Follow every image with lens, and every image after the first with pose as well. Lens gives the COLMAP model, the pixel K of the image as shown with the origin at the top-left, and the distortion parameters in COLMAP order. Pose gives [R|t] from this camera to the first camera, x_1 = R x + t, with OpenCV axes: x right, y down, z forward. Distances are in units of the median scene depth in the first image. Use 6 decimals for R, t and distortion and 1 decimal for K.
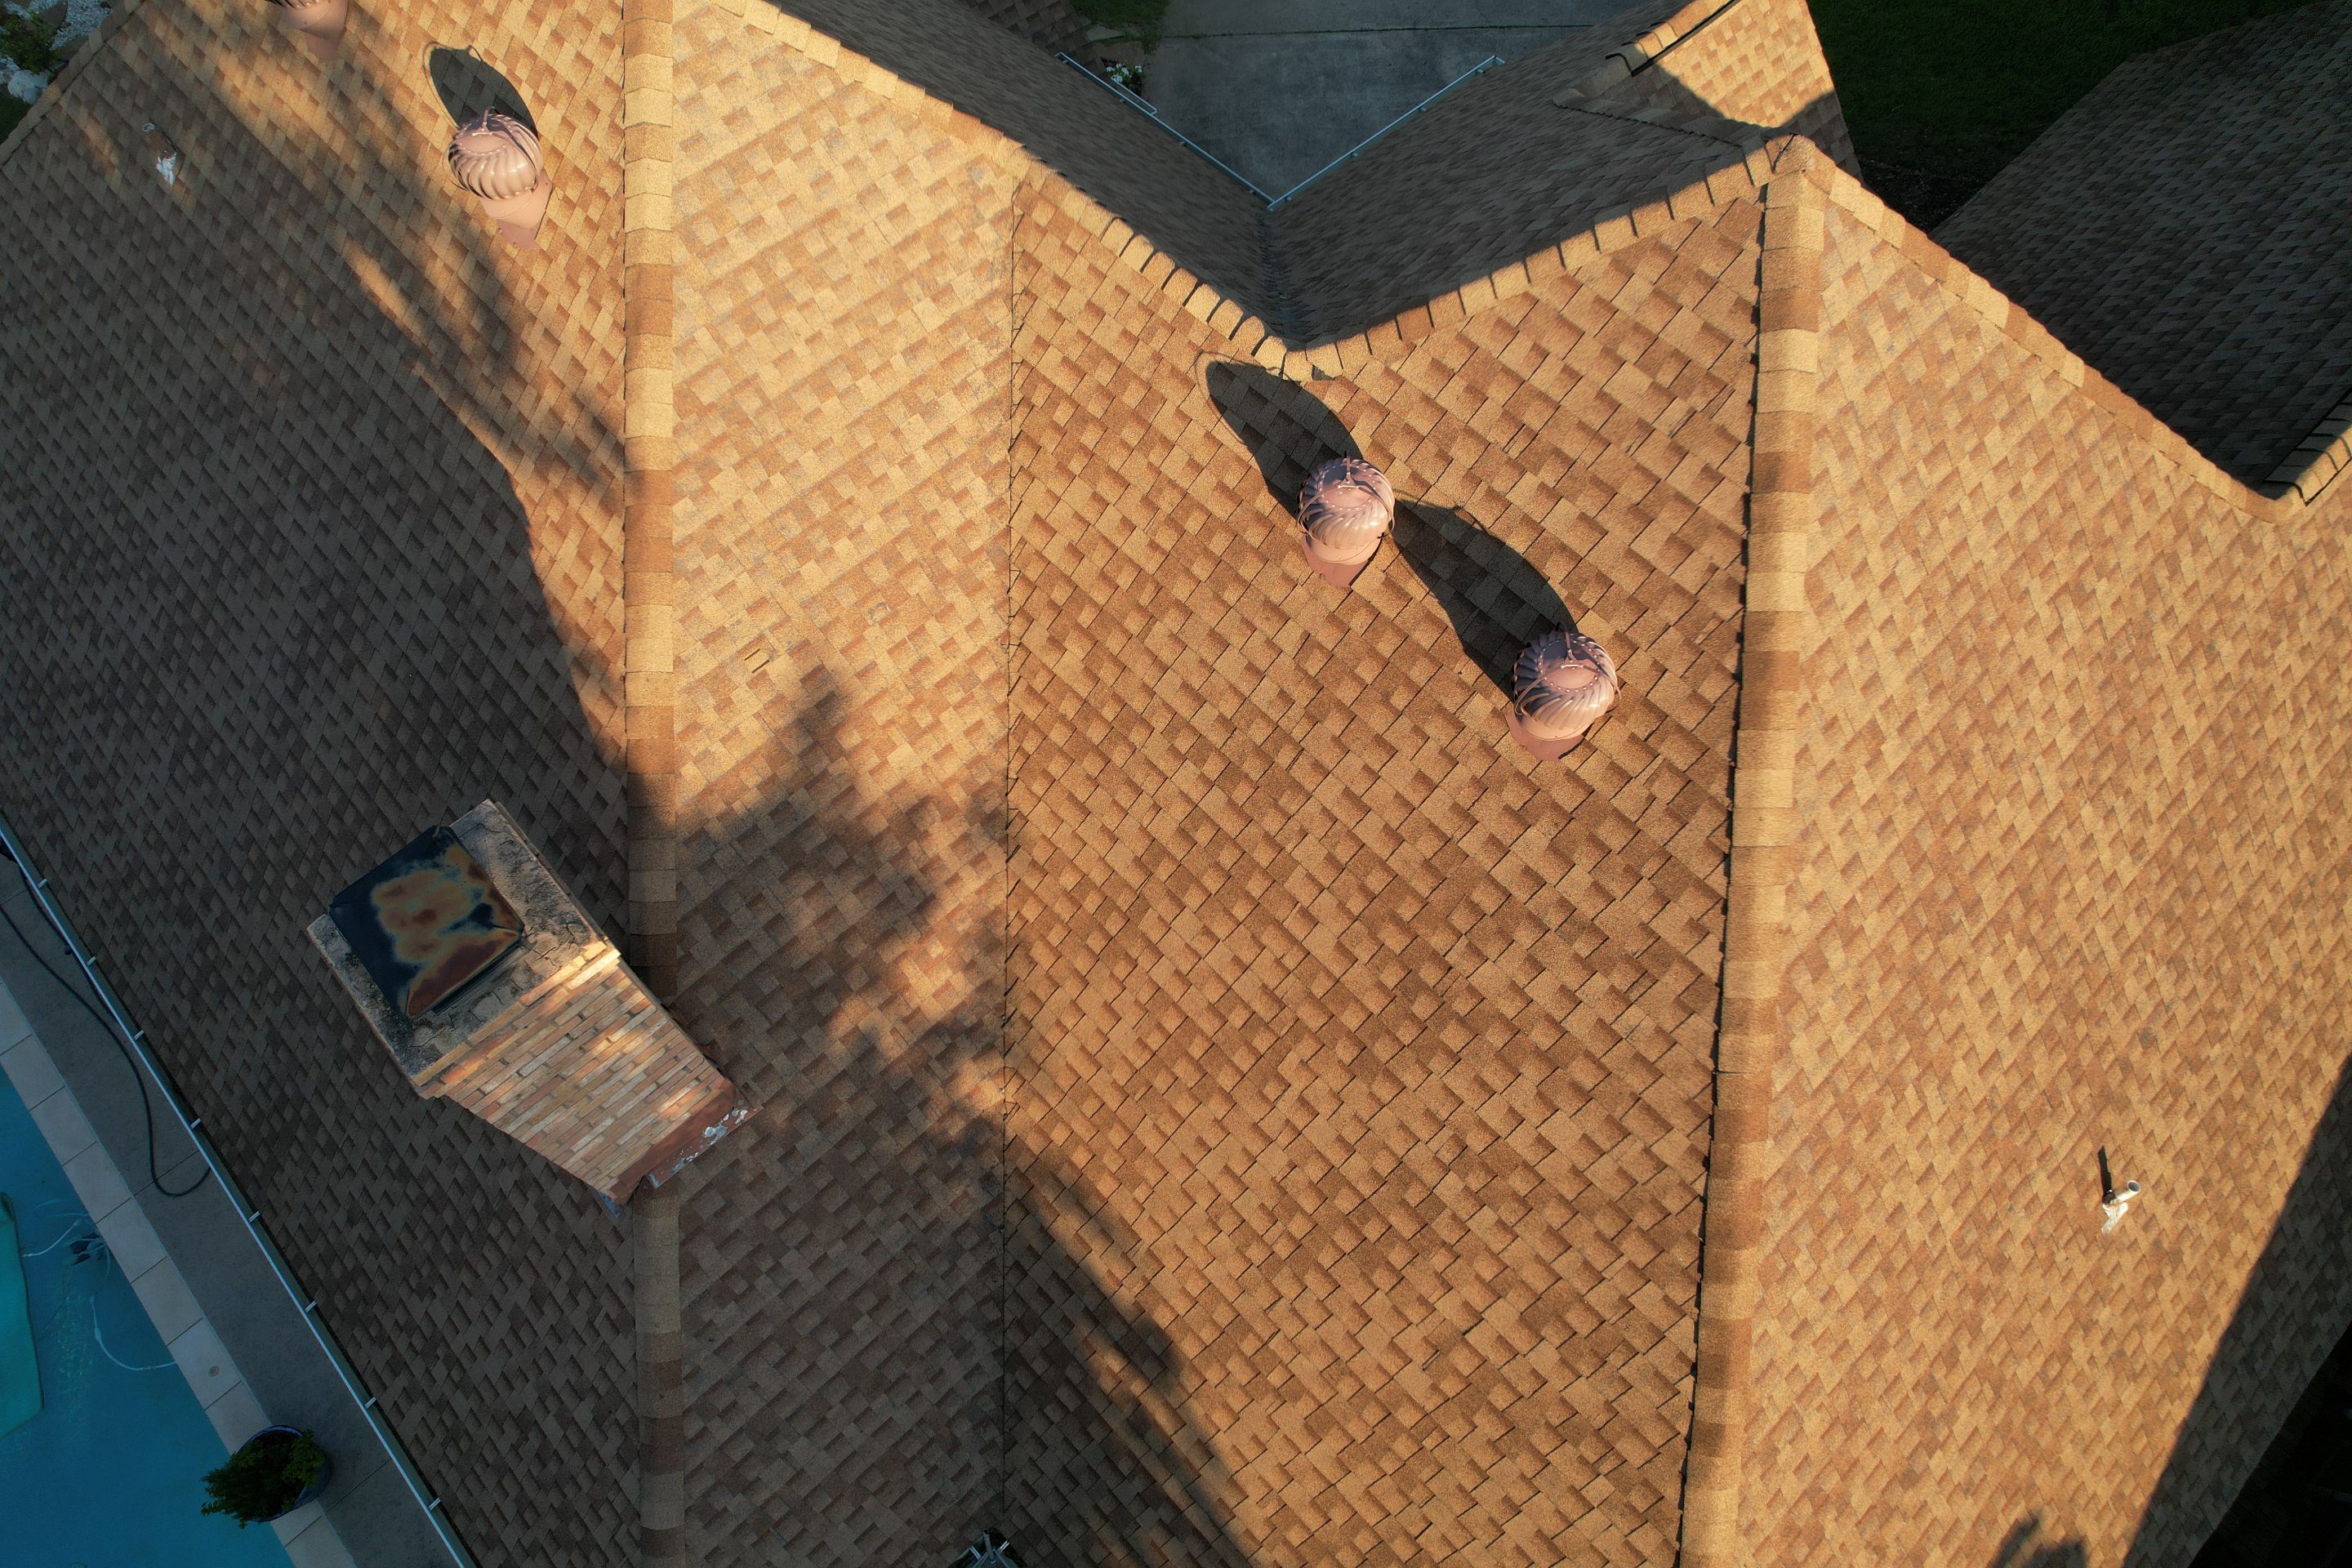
lens RADIAL K [[1490.1, 0, 1165.4], [0, 1490.1, 795.0], [0, 0, 1]] dist [-0.079217, 0.073094]
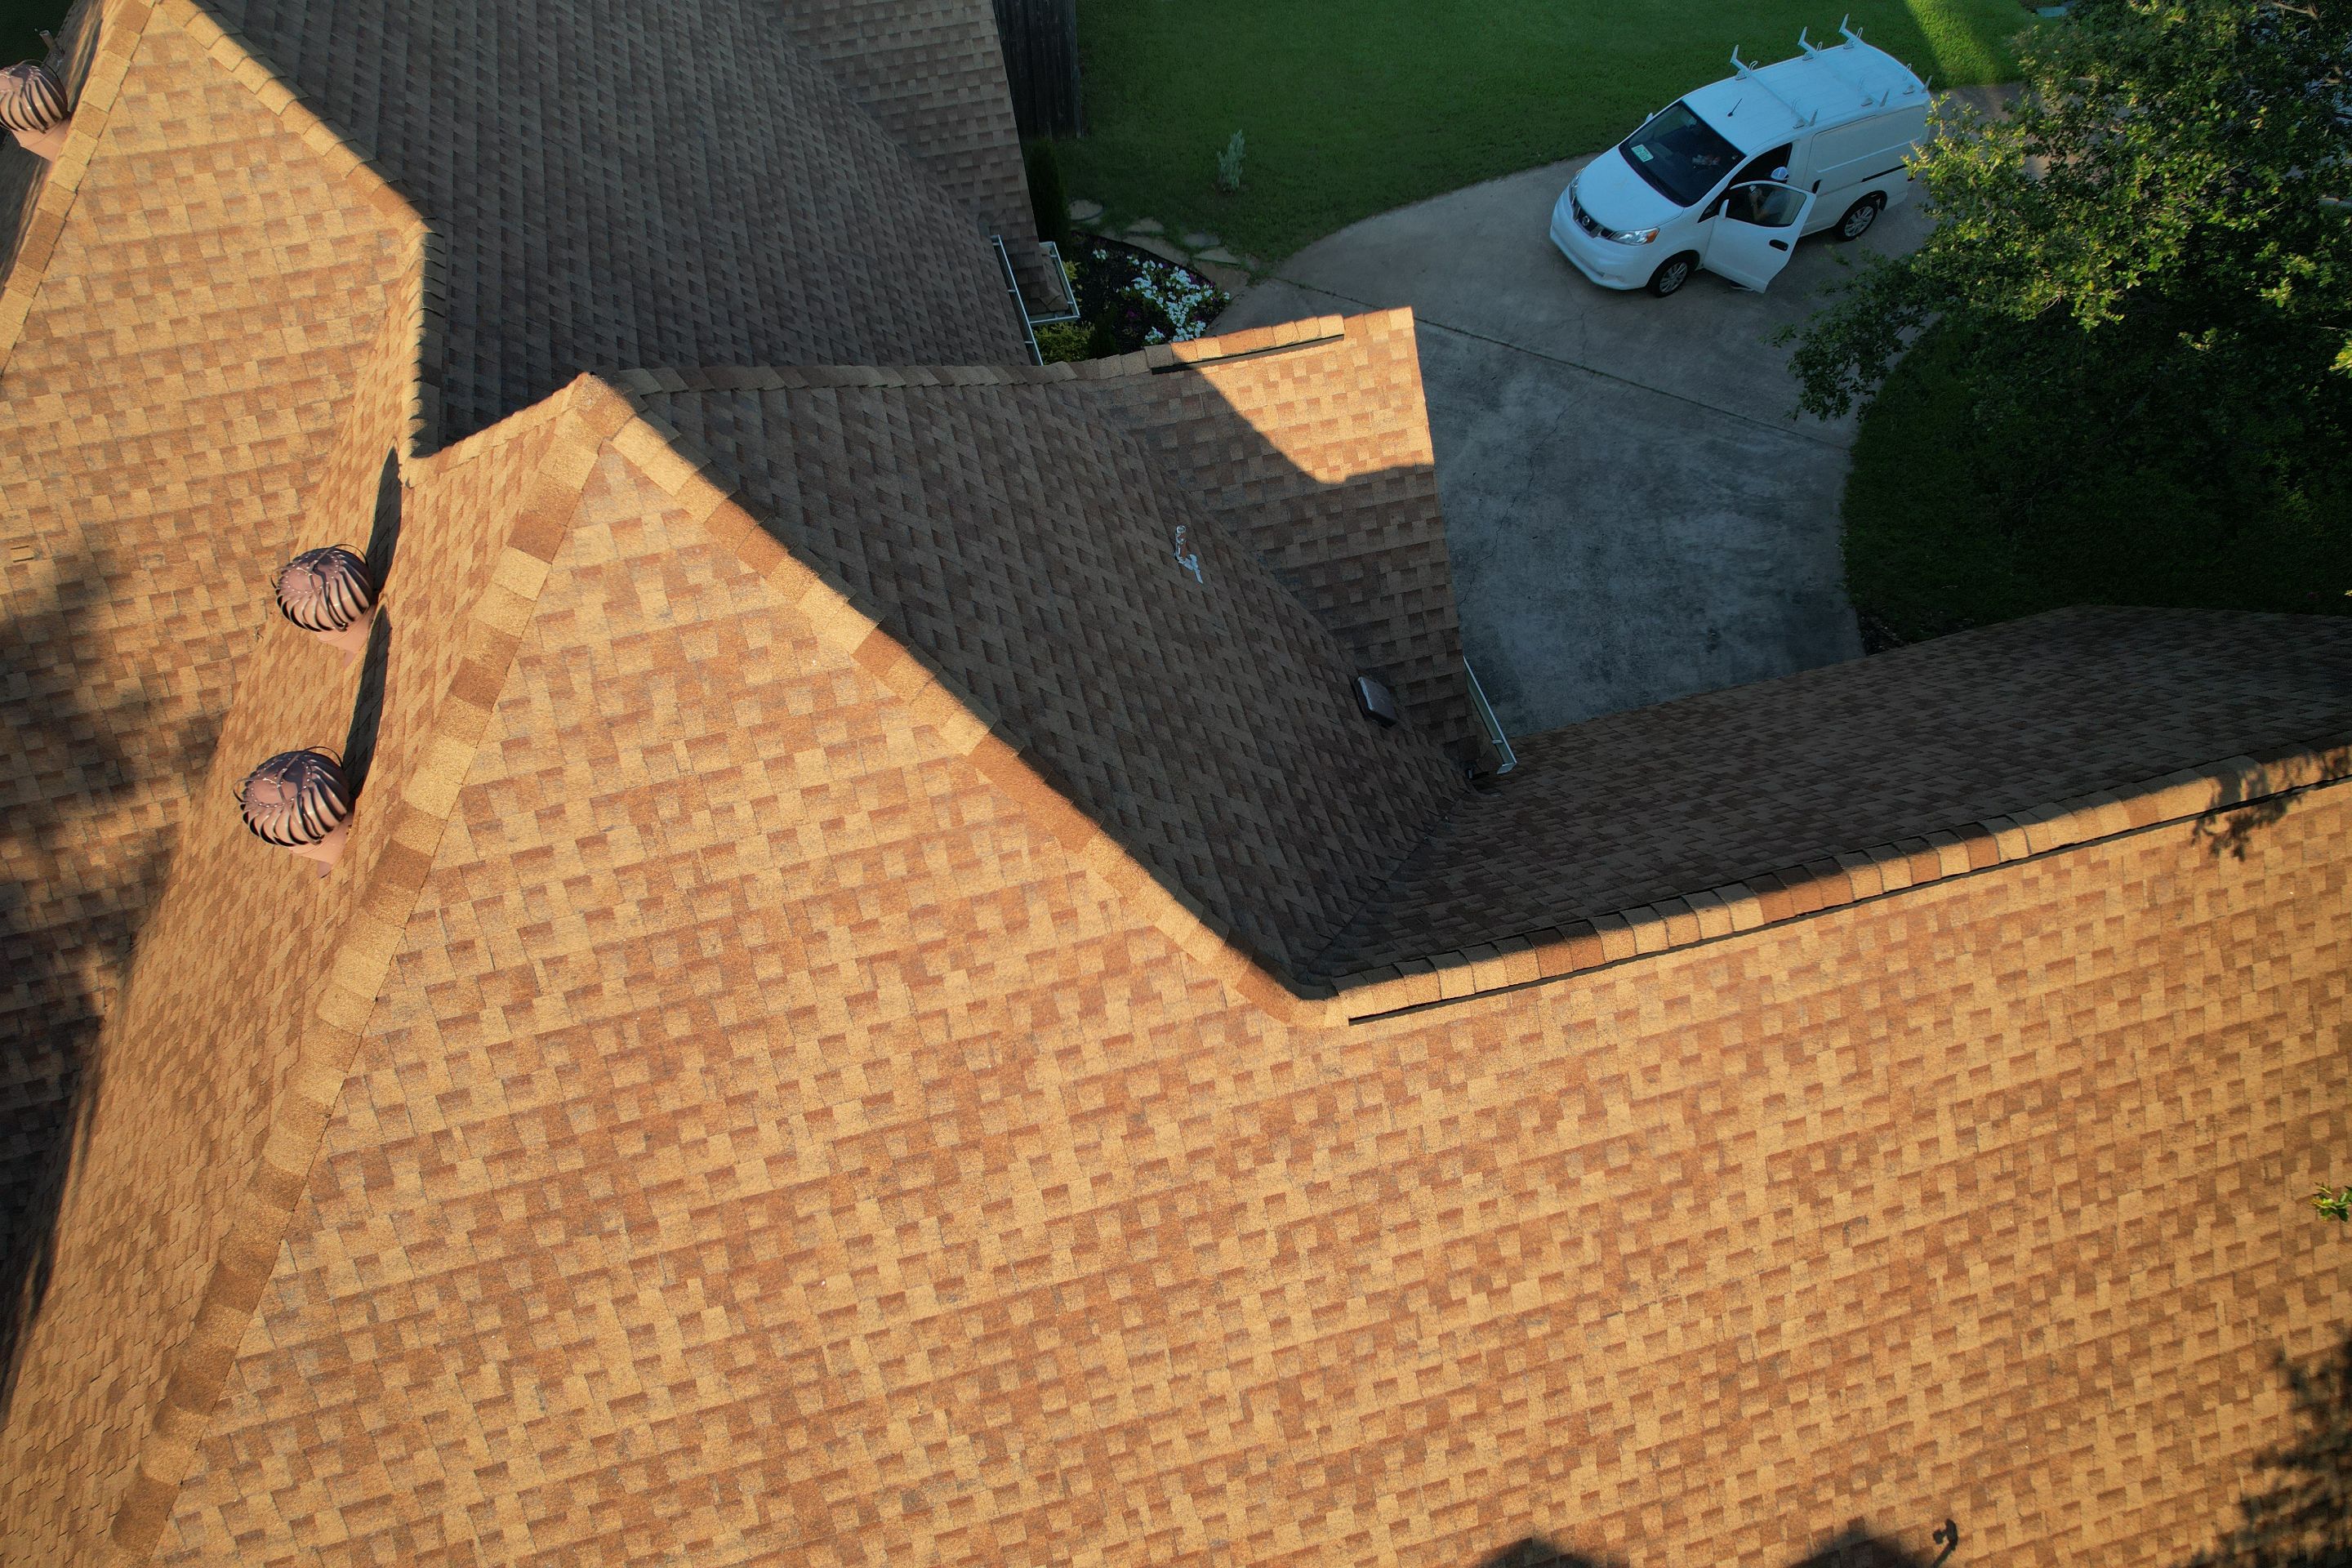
lens RADIAL K [[1490.1, 0, 1165.4], [0, 1490.1, 795.0], [0, 0, 1]] dist [-0.079217, 0.073094]
pose [[0.879600, 0.392365, -0.268985, 0.915396], [-0.423127, 0.903705, -0.065435, -0.229100], [0.217409, 0.171371, 0.960919, 0.129092]]
